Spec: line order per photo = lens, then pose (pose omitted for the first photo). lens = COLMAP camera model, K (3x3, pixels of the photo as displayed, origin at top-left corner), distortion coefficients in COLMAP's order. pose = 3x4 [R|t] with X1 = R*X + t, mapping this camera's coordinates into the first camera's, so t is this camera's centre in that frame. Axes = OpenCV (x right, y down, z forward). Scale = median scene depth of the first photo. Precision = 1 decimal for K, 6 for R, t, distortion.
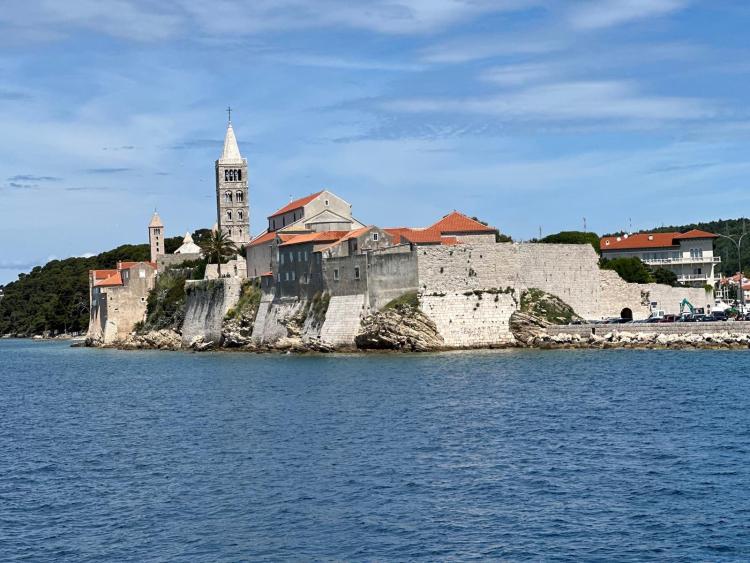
lens RADIAL K [[1782.3, 0, 373.5], [0, 1782.3, 283.2], [0, 0, 1]] dist [0.279033, 0.000000]
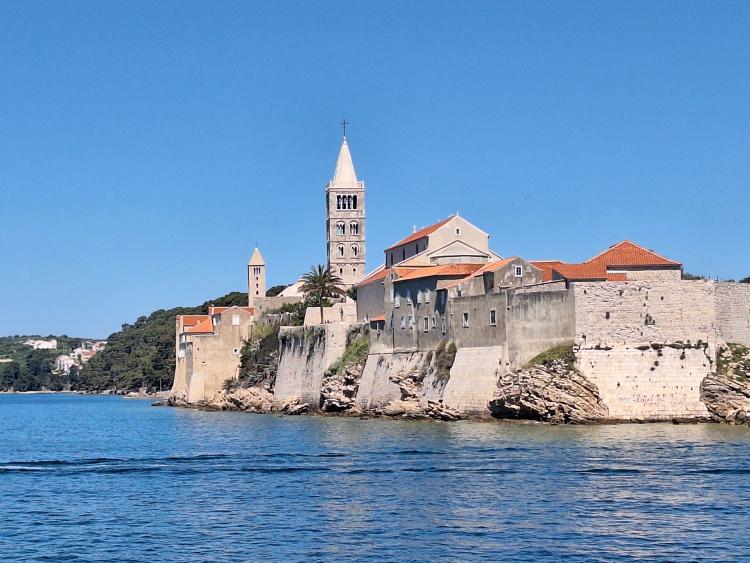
lens RADIAL K [[1782.3, 0, 378.1], [0, 1782.3, 281.1], [0, 0, 1]] dist [0.279033, 0.000000]
pose [[0.996747, 0.022265, -0.077460, 0.000397], [-0.025272, 0.998956, -0.038058, 0.008237], [0.076532, 0.039892, 0.996269, 0.222889]]
